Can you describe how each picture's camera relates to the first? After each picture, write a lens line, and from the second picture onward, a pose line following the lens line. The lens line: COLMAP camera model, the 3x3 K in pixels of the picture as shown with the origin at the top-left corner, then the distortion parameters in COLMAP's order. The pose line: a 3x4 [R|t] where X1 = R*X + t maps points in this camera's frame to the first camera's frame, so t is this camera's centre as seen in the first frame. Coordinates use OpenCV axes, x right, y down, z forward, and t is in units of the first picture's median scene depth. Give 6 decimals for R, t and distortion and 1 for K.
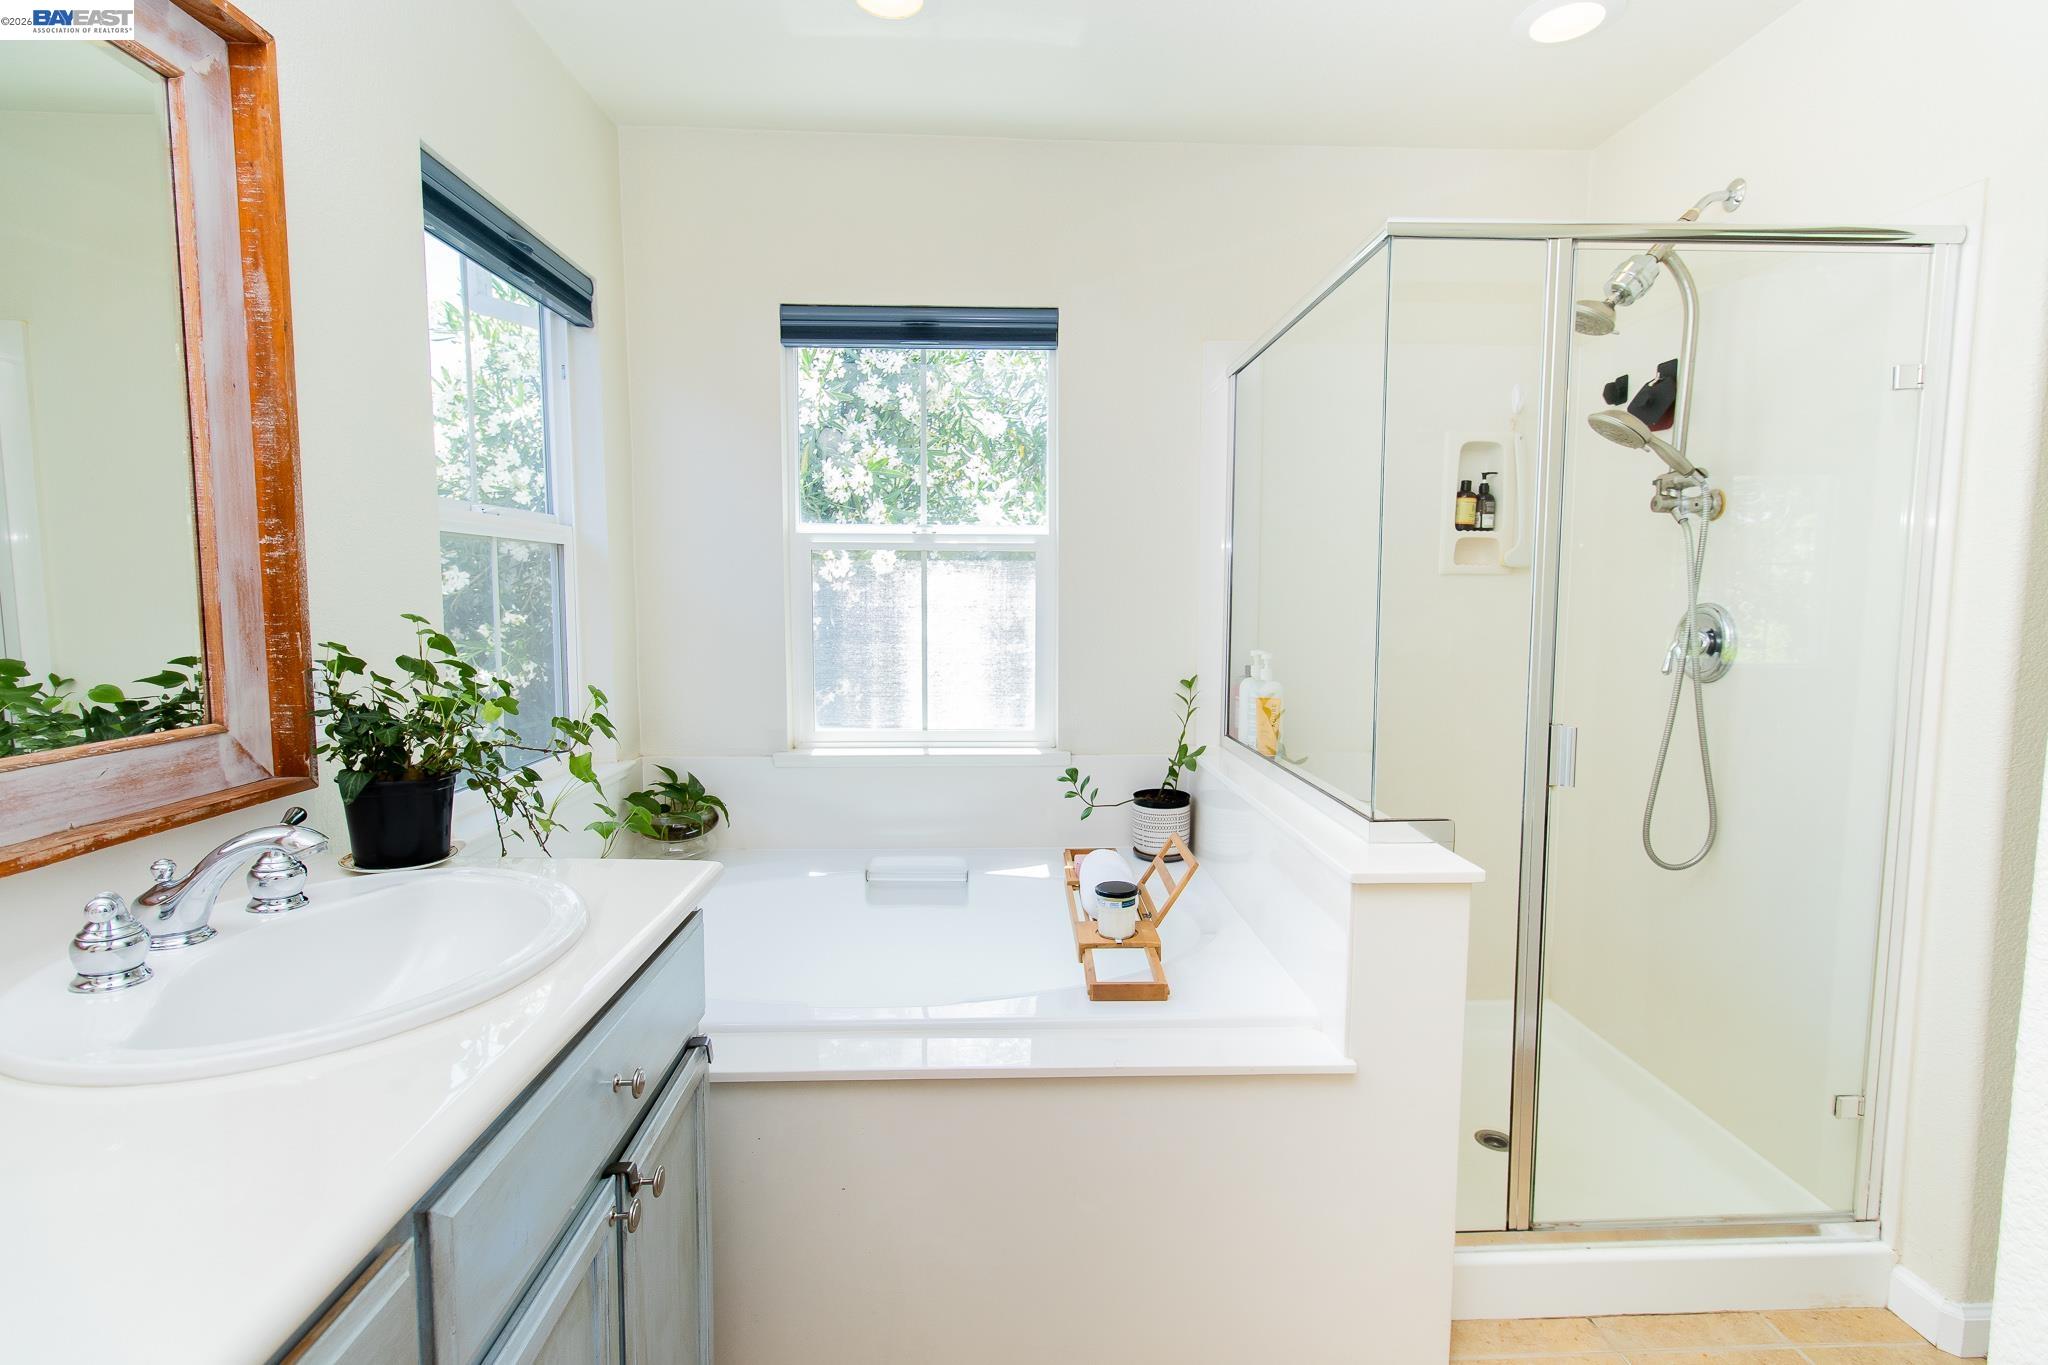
lens RADIAL K [[995.0, 0, 1033.0], [0, 995.0, 671.8], [0, 0, 1]] dist [0.000758, 0.000934]
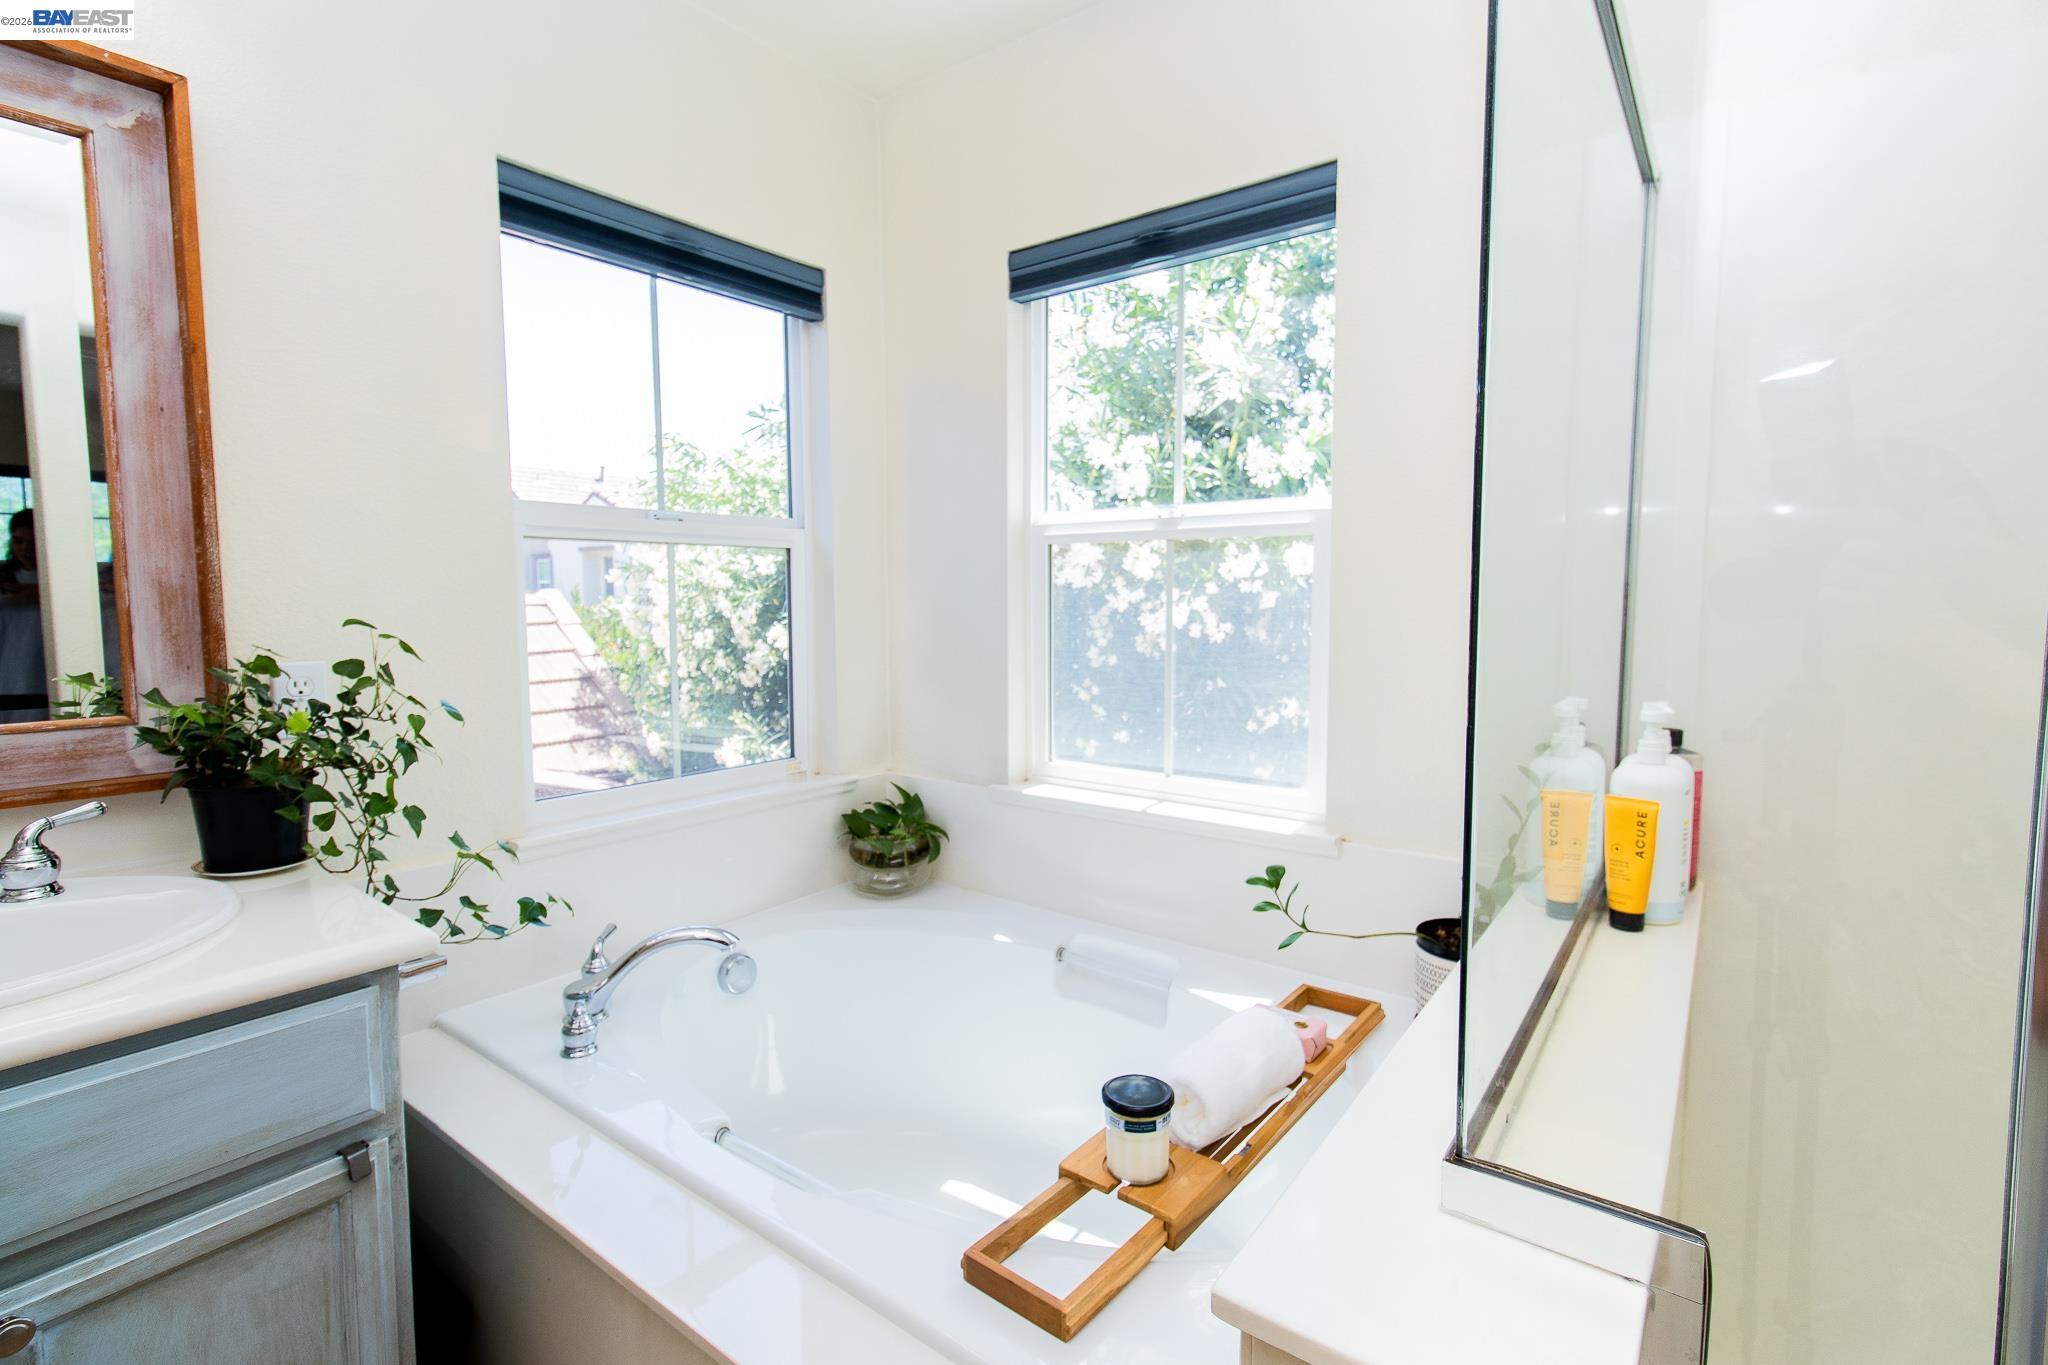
lens RADIAL K [[995.0, 0, 1033.0], [0, 995.0, 671.8], [0, 0, 1]] dist [0.000758, 0.000934]
pose [[0.762629, 0.050175, -0.644887, 0.331916], [-0.050153, 0.998572, 0.018384, -0.033994], [0.644889, 0.018323, 0.764057, 0.400330]]
